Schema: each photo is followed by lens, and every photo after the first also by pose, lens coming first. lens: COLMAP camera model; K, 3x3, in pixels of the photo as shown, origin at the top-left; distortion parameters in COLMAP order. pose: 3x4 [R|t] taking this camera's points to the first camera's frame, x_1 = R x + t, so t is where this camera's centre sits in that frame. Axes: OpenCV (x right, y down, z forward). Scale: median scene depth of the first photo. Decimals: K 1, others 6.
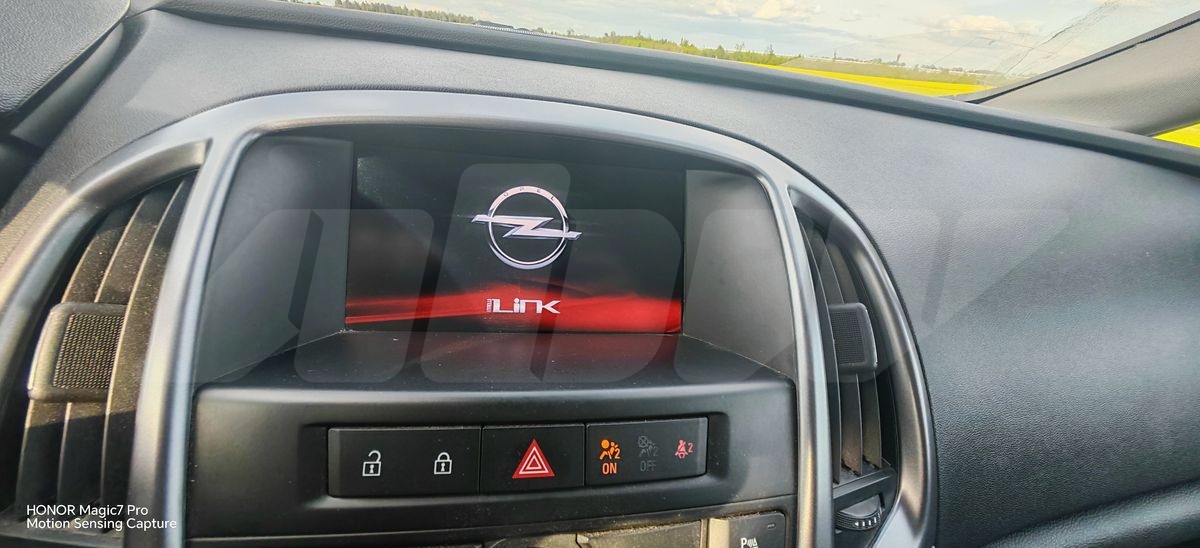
lens RADIAL K [[445.9, 0, 599.4], [0, 445.9, 277.0], [0, 0, 1]] dist [0.004563, -0.000850]
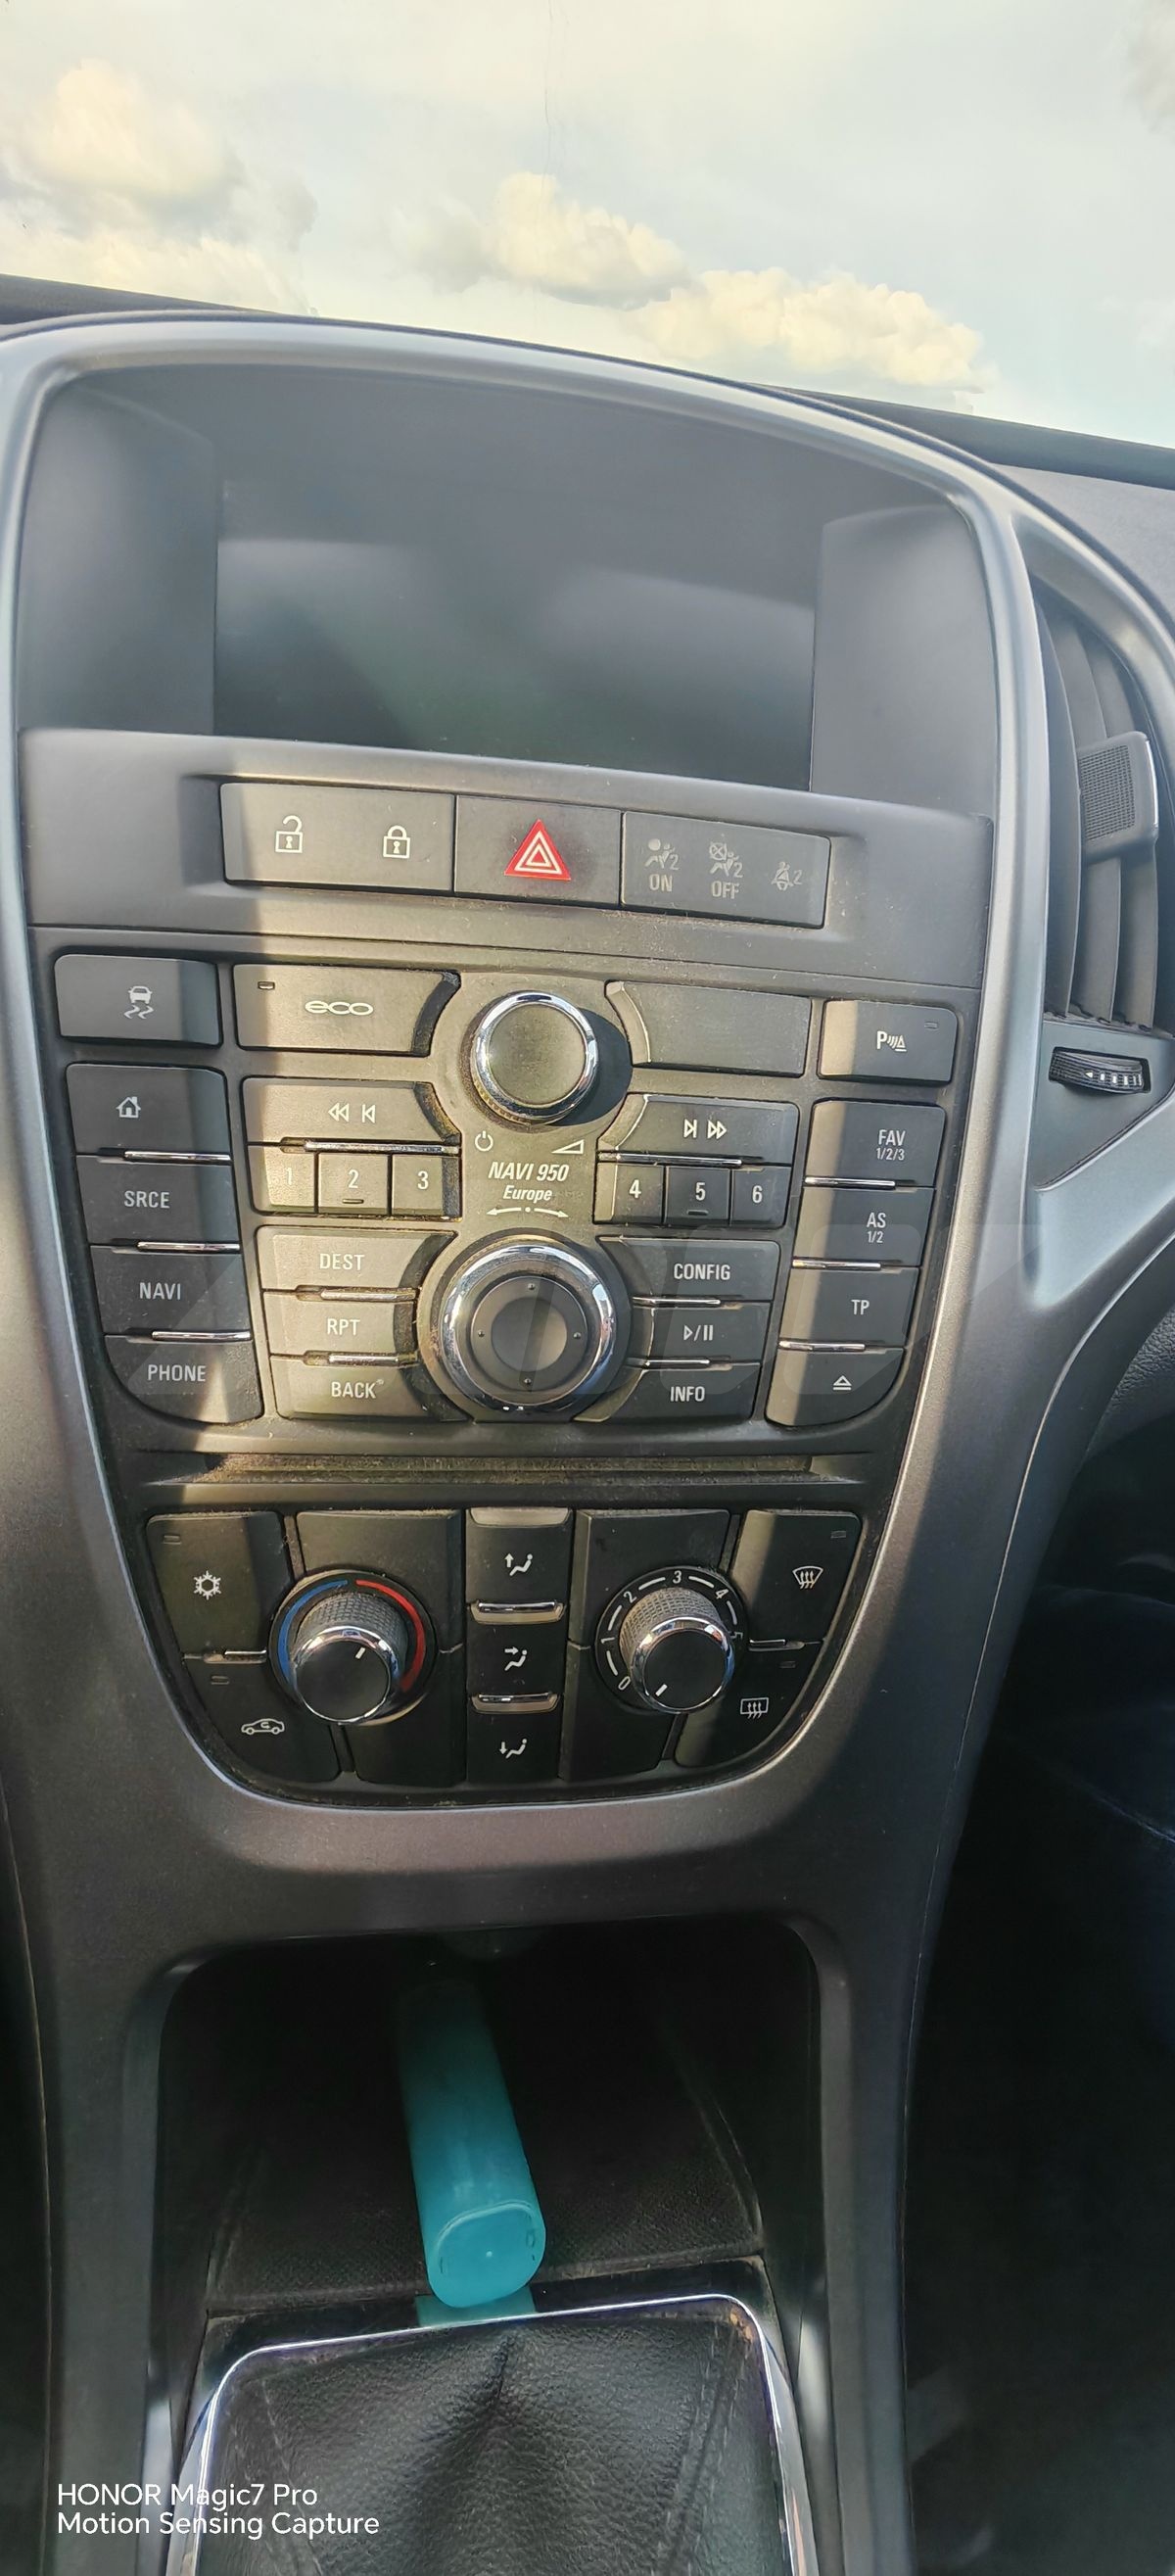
lens RADIAL K [[957.0, 0, 598.6], [0, 957.0, 1292.2], [0, 0, 1]] dist [0.004563, -0.000850]
pose [[0.997275, 0.012467, -0.072715, 0.036106], [-0.004531, 0.994108, 0.108302, 0.755700], [0.073636, -0.107678, 0.991455, -0.333869]]
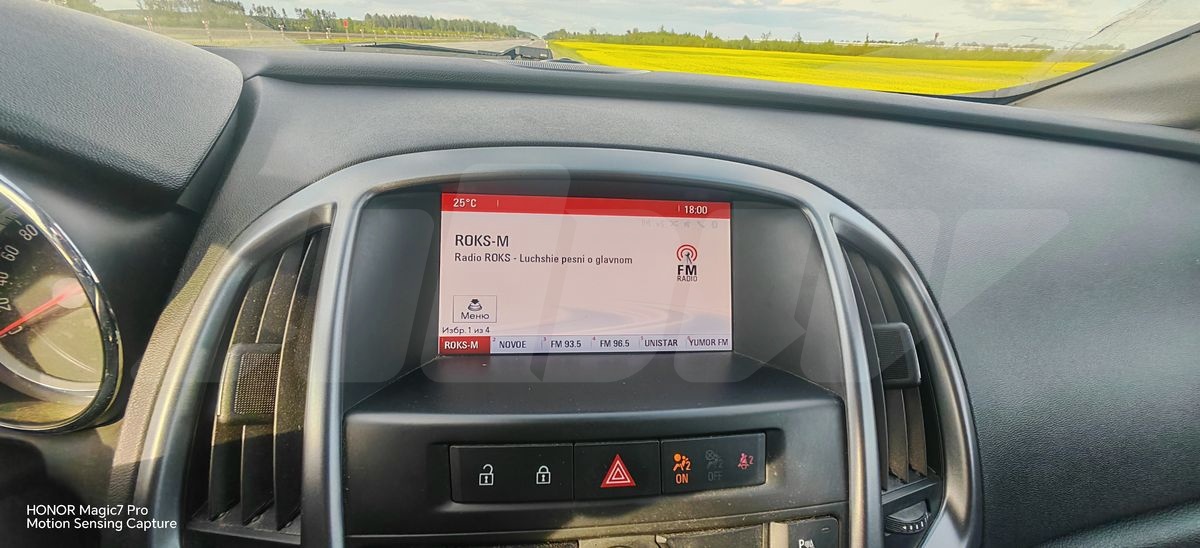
lens RADIAL K [[445.9, 0, 600.1], [0, 445.9, 277.4], [0, 0, 1]] dist [0.004563, -0.000850]
pose [[0.997652, -0.026664, -0.063076, -0.091313], [0.026917, 0.999633, 0.003154, -0.092107], [0.062969, -0.004844, 0.998004, -0.150185]]
